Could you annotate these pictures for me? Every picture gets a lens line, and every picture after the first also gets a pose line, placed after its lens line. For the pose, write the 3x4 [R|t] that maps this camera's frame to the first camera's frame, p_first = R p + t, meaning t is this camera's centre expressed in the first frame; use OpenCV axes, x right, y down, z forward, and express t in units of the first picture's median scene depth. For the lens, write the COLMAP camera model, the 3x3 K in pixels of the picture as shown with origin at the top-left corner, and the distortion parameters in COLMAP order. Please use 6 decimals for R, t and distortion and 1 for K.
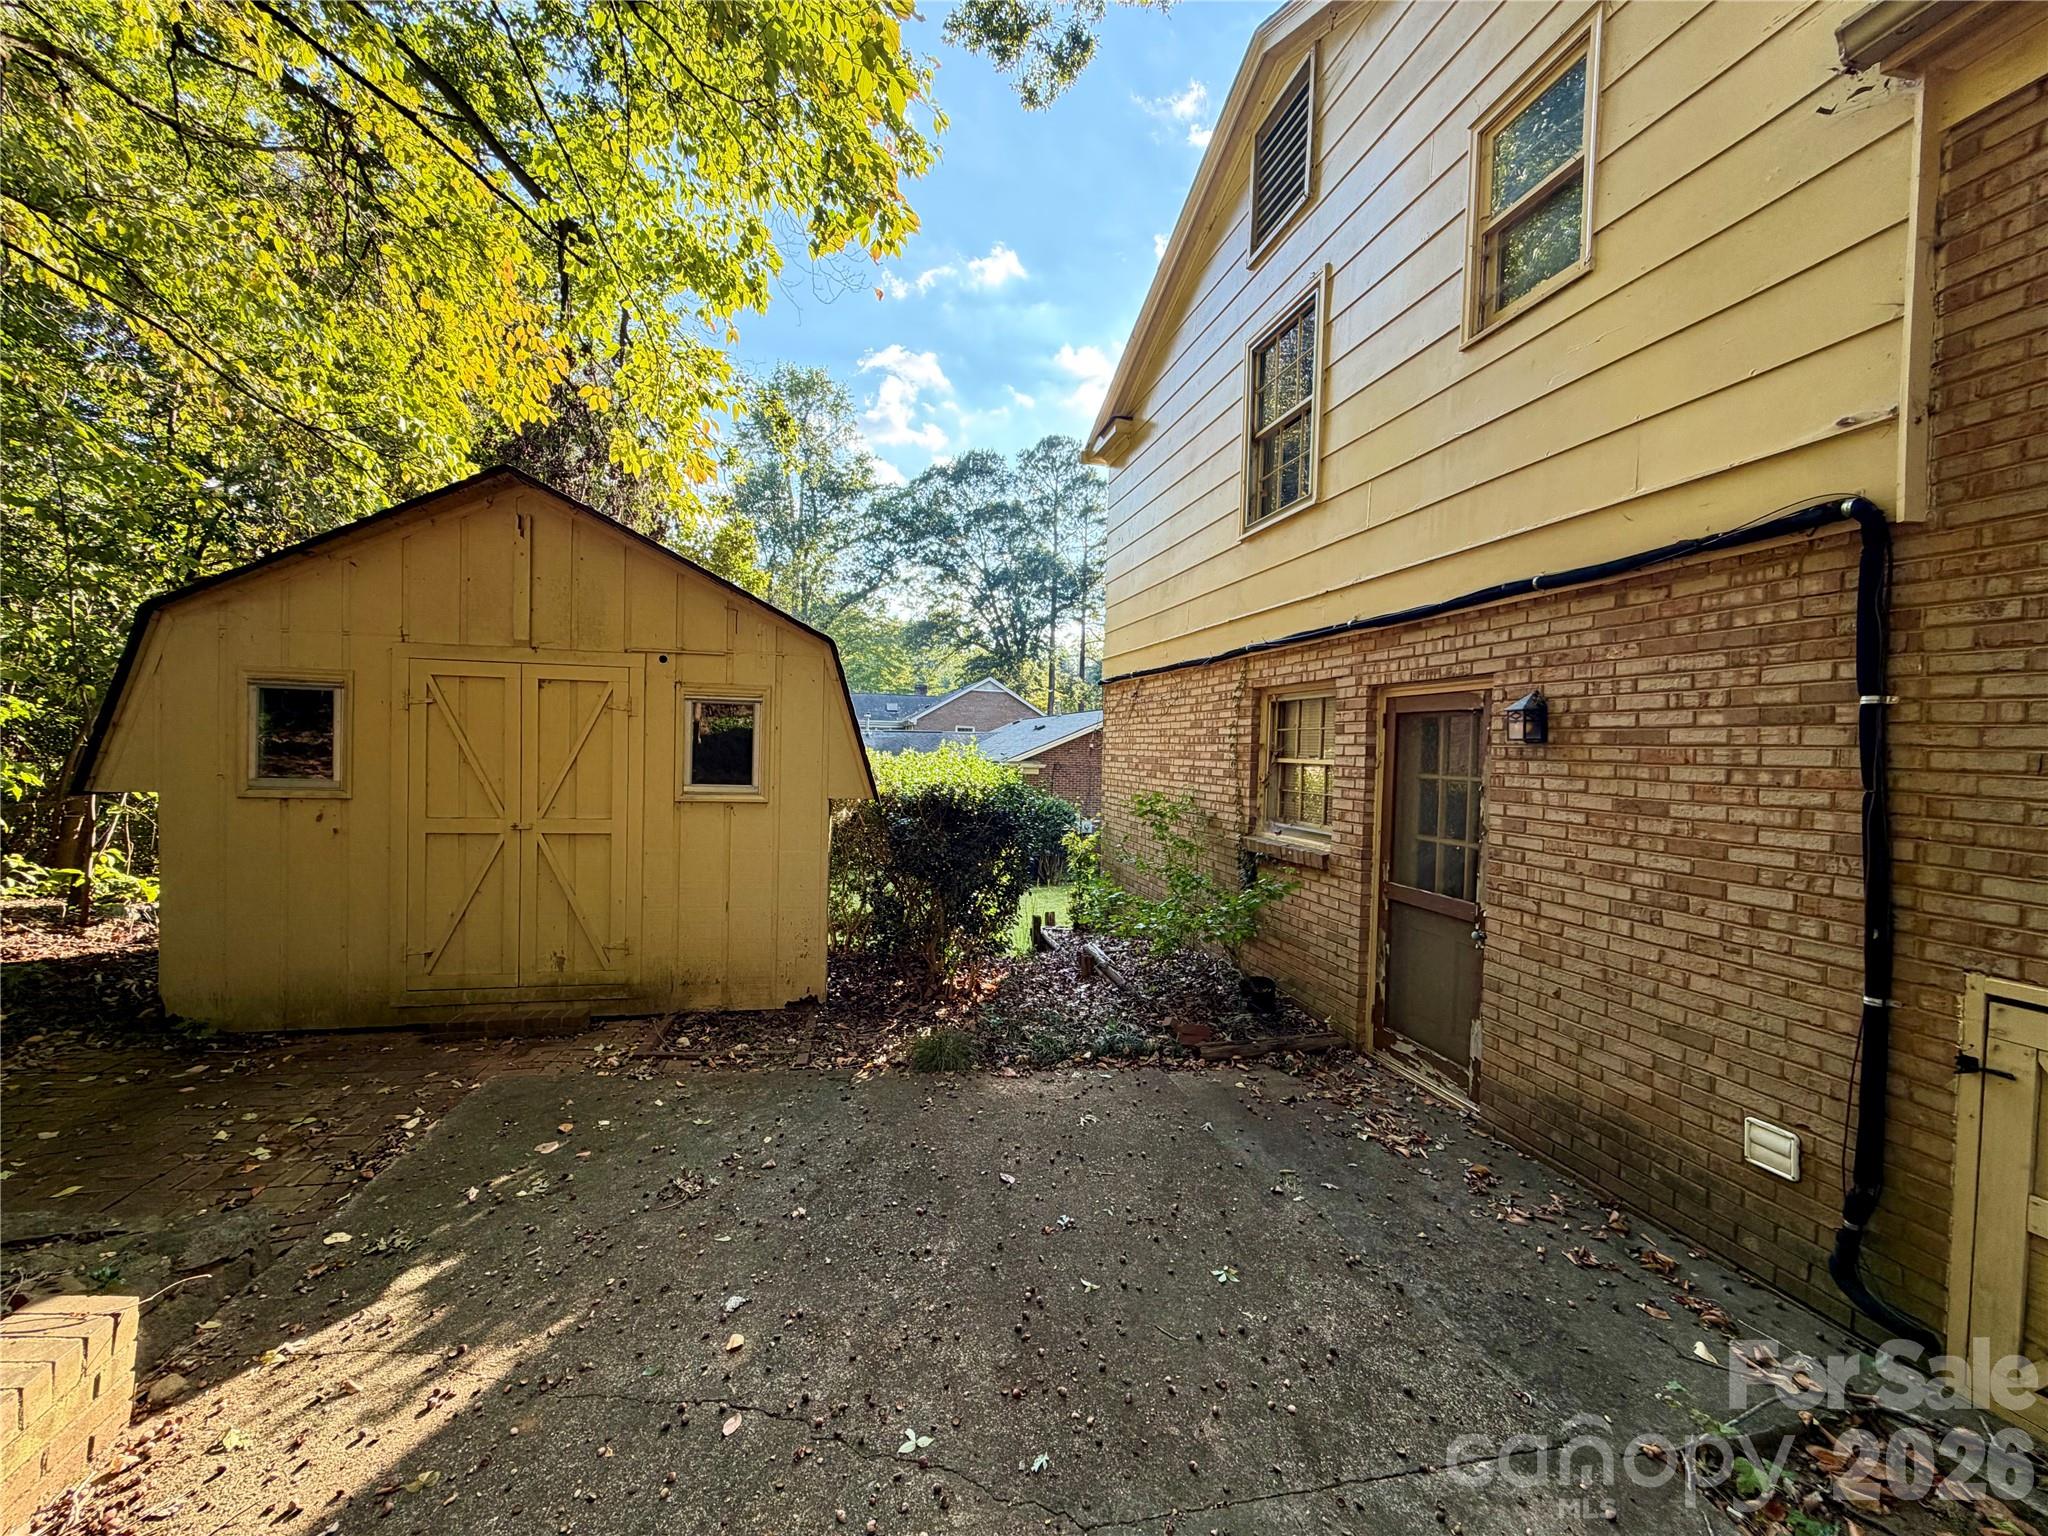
lens RADIAL K [[817.1, 0, 1015.9], [0, 817.1, 763.9], [0, 0, 1]] dist [0.000979, -0.000155]
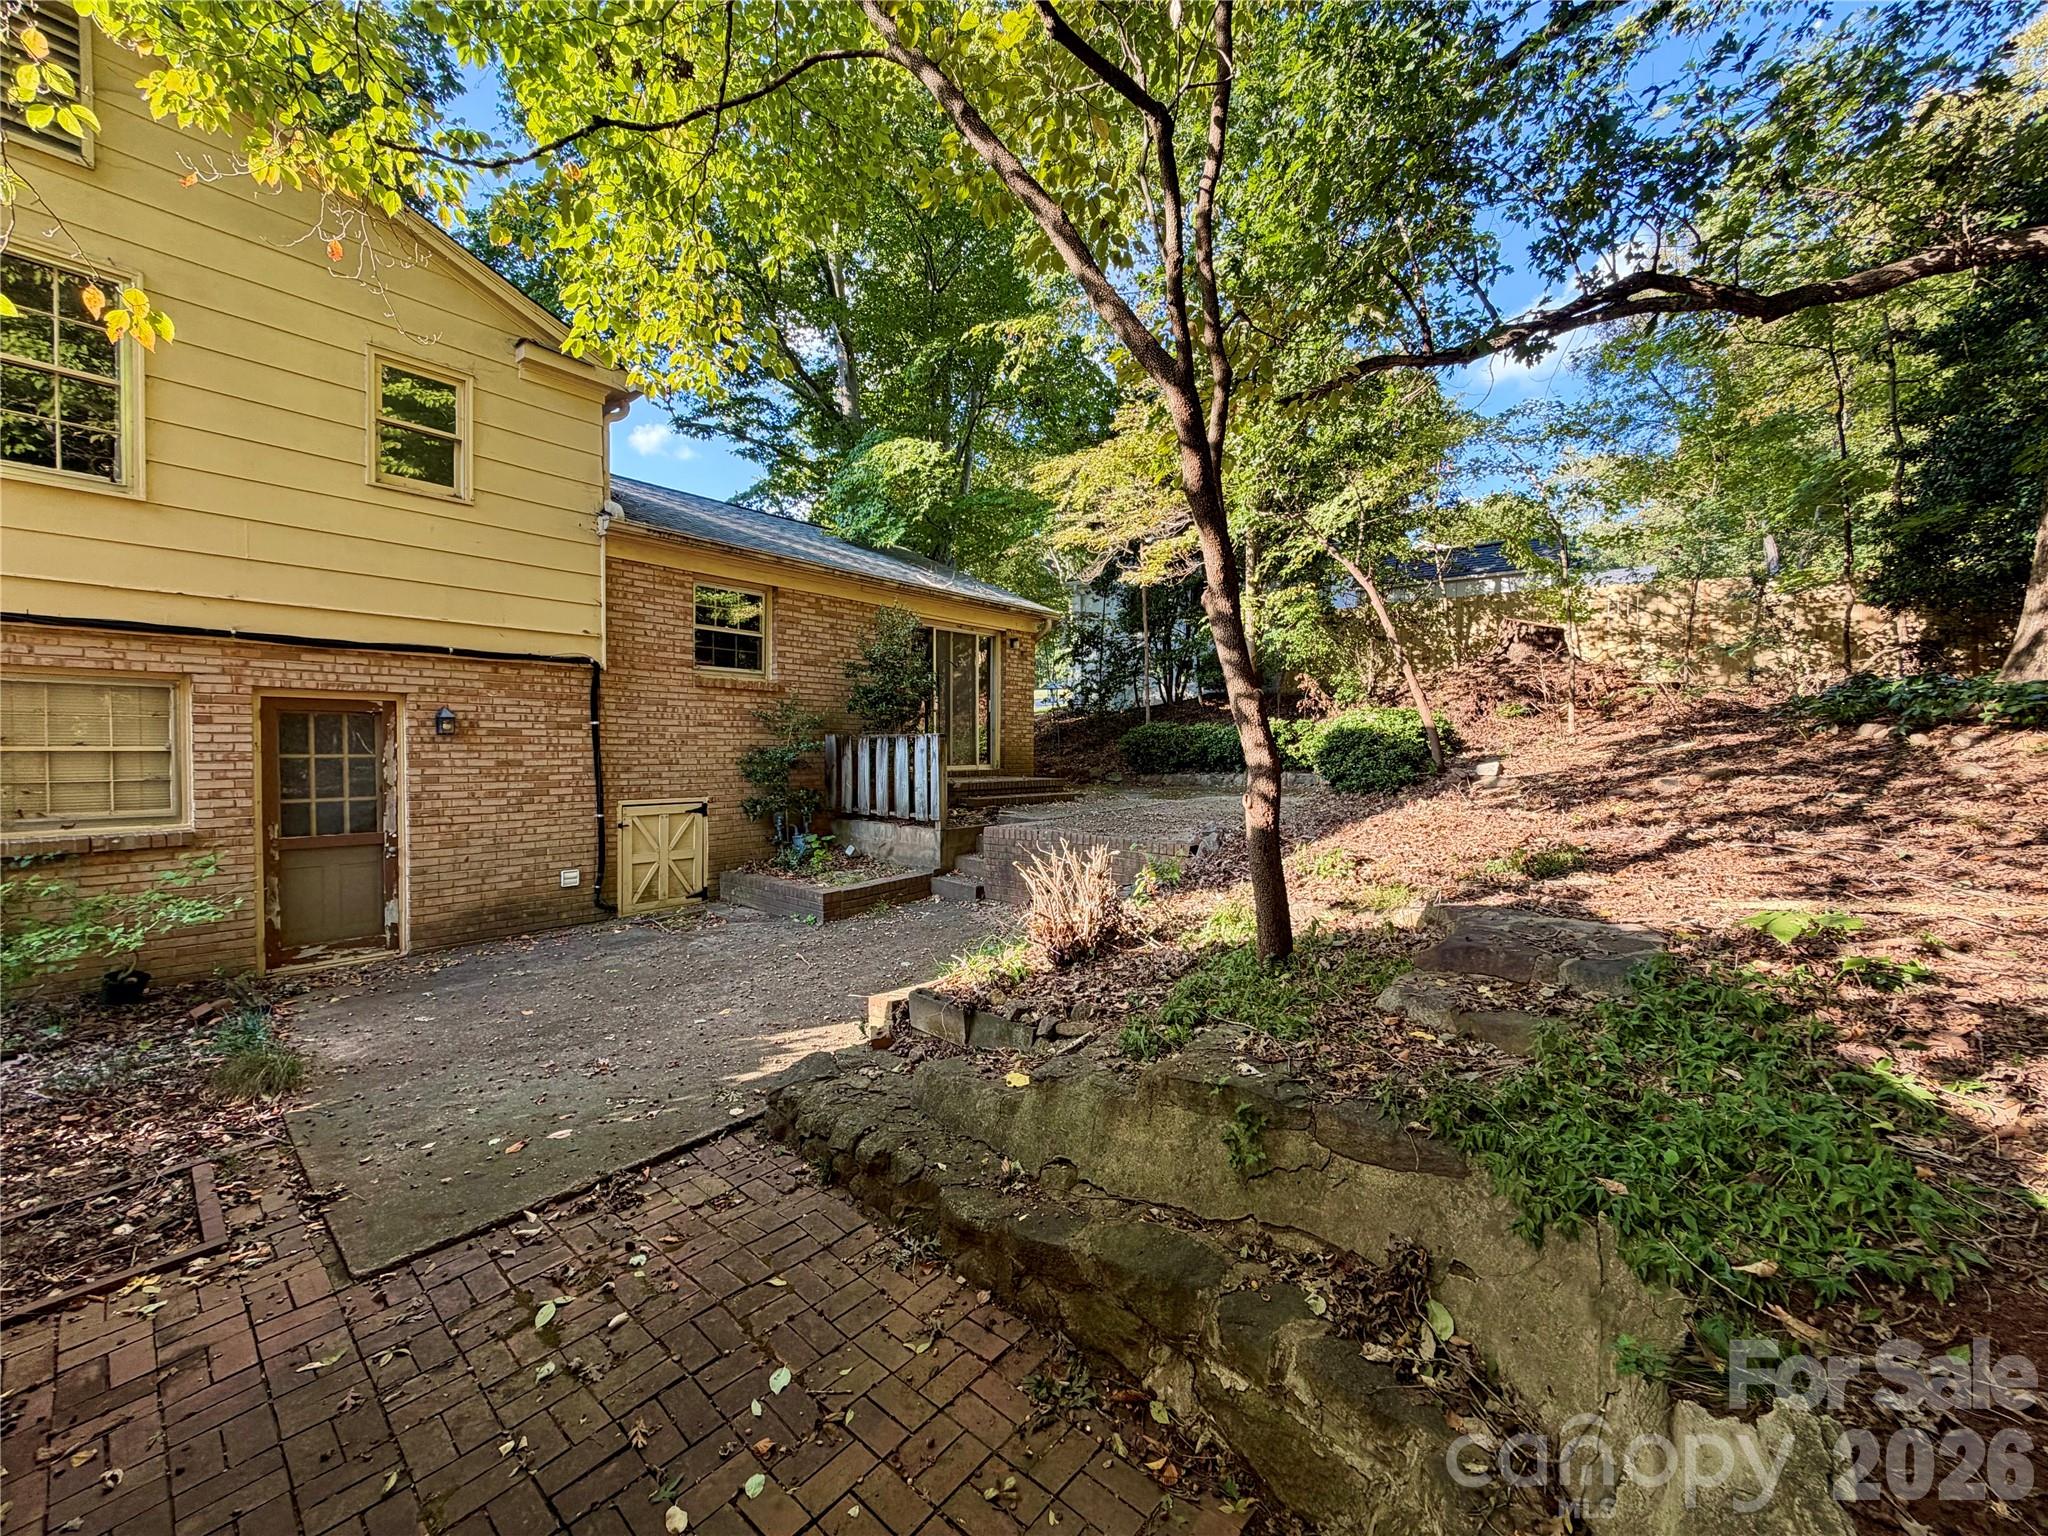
lens RADIAL K [[817.1, 0, 1015.9], [0, 817.1, 763.9], [0, 0, 1]] dist [0.000979, -0.000155]
pose [[-0.609623, -0.055202, 0.790767, -1.354835], [-0.011663, 0.998089, 0.060683, -0.070921], [-0.792605, 0.027771, -0.609102, 0.897899]]
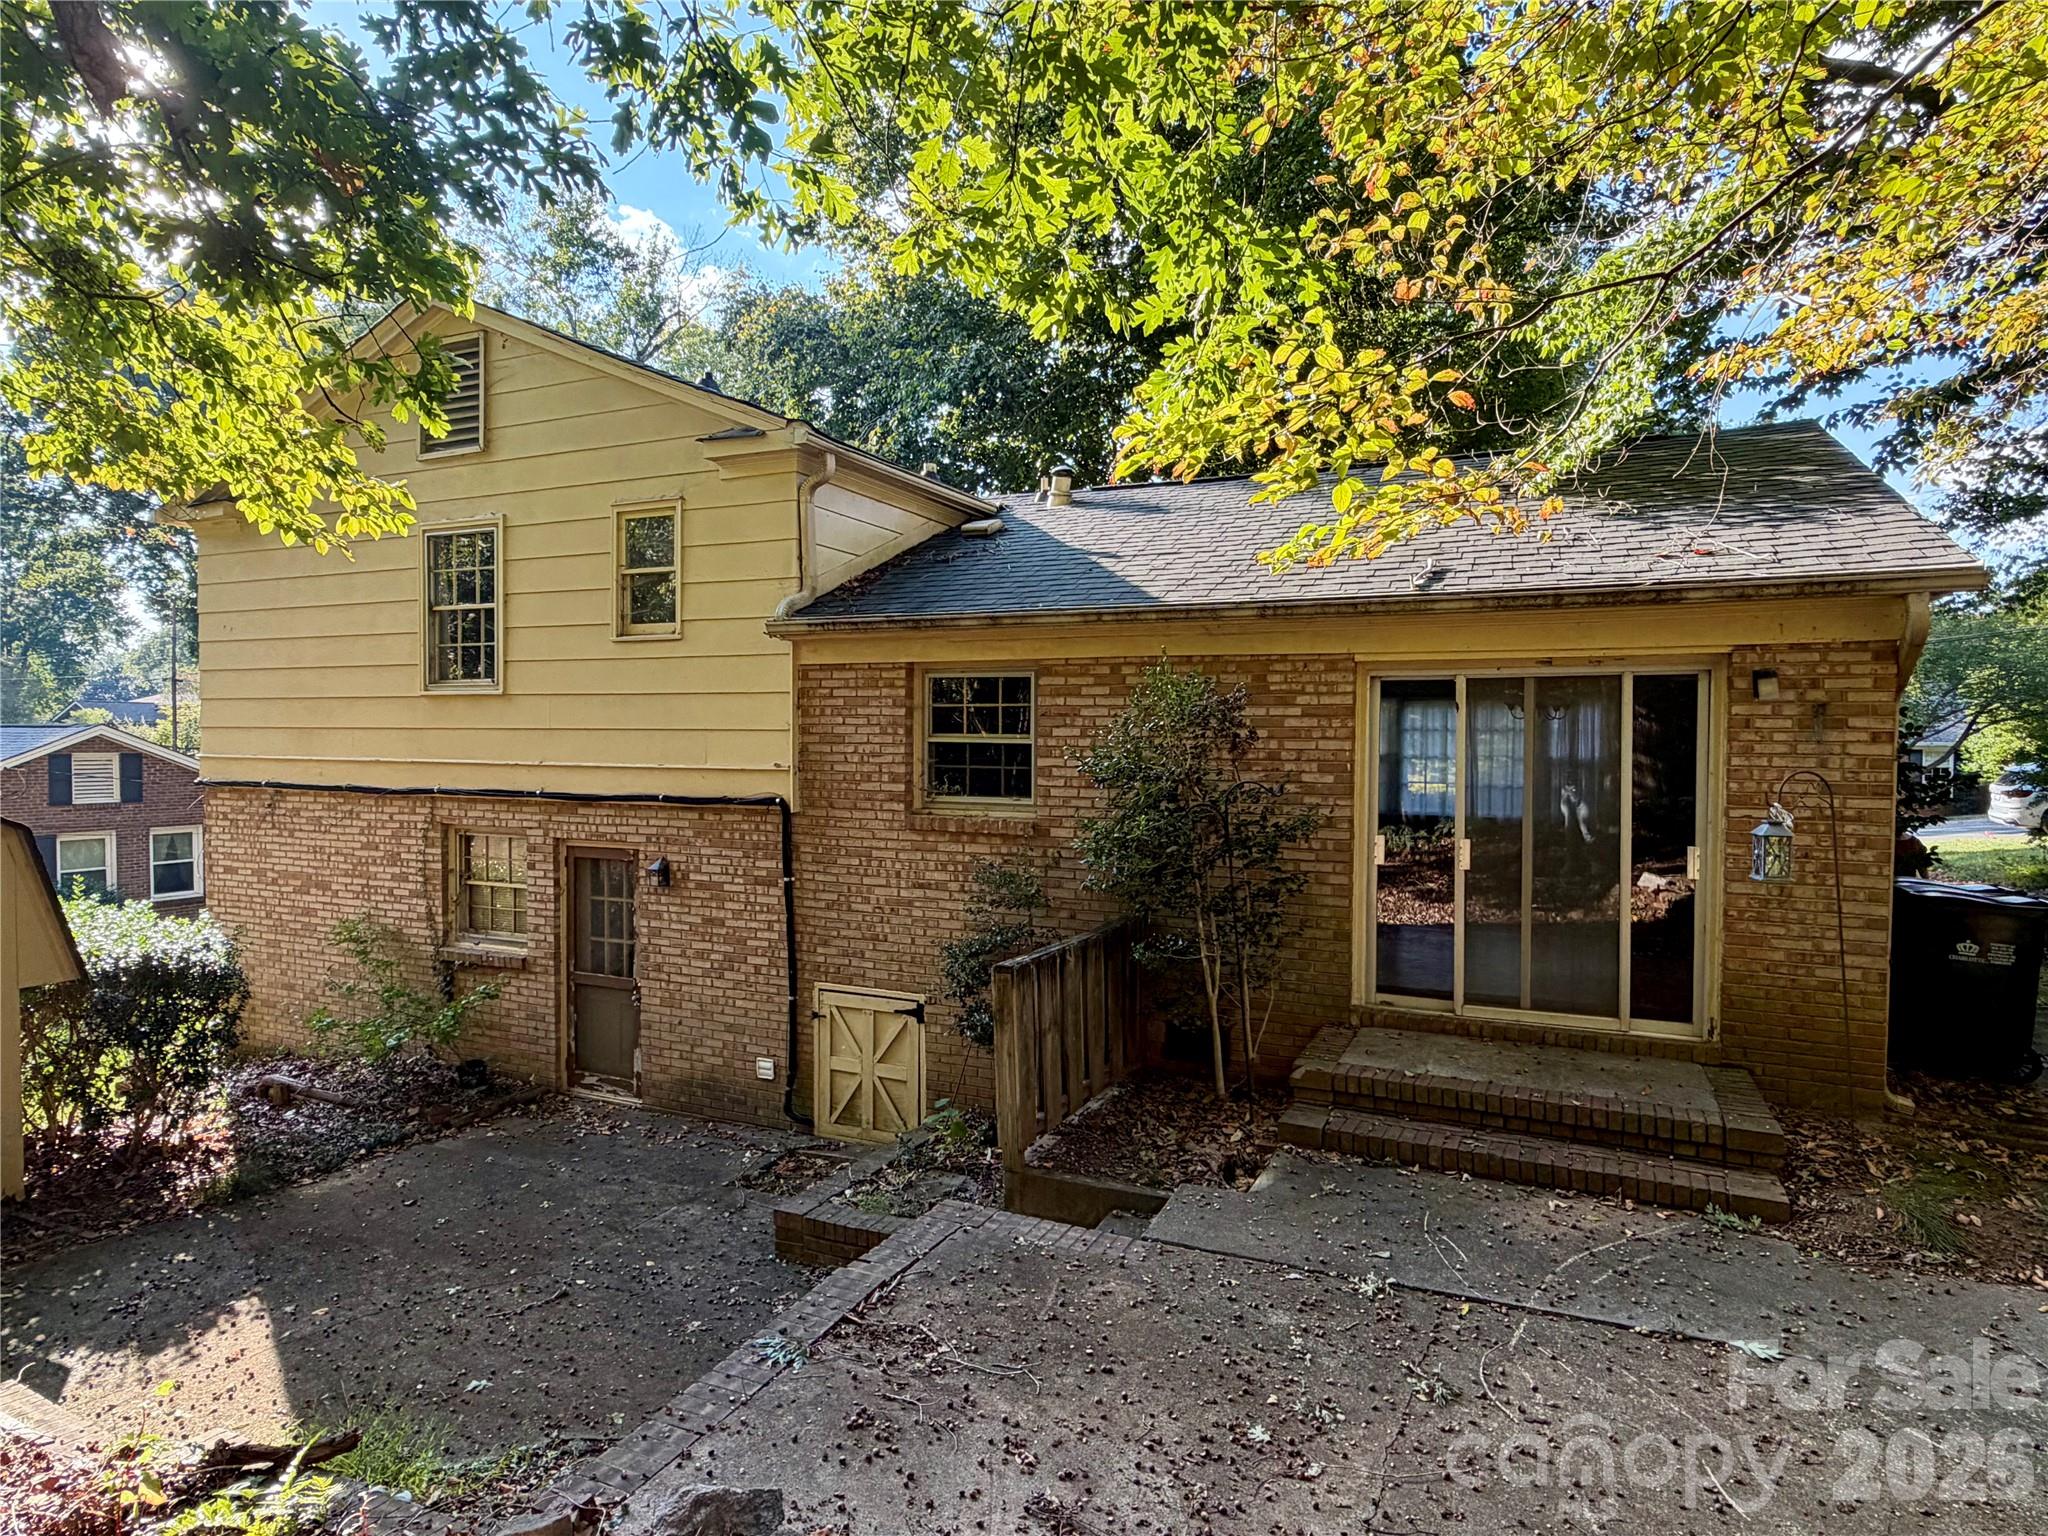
lens RADIAL K [[1158.6, 0, 1028.1], [0, 1158.6, 764.7], [0, 0, 1]] dist [-0.000398, -0.000193]
pose [[0.606343, -0.046249, 0.793857, -0.713997], [0.027502, 0.998930, 0.037190, -0.294235], [-0.794728, -0.000718, 0.606966, -0.949825]]
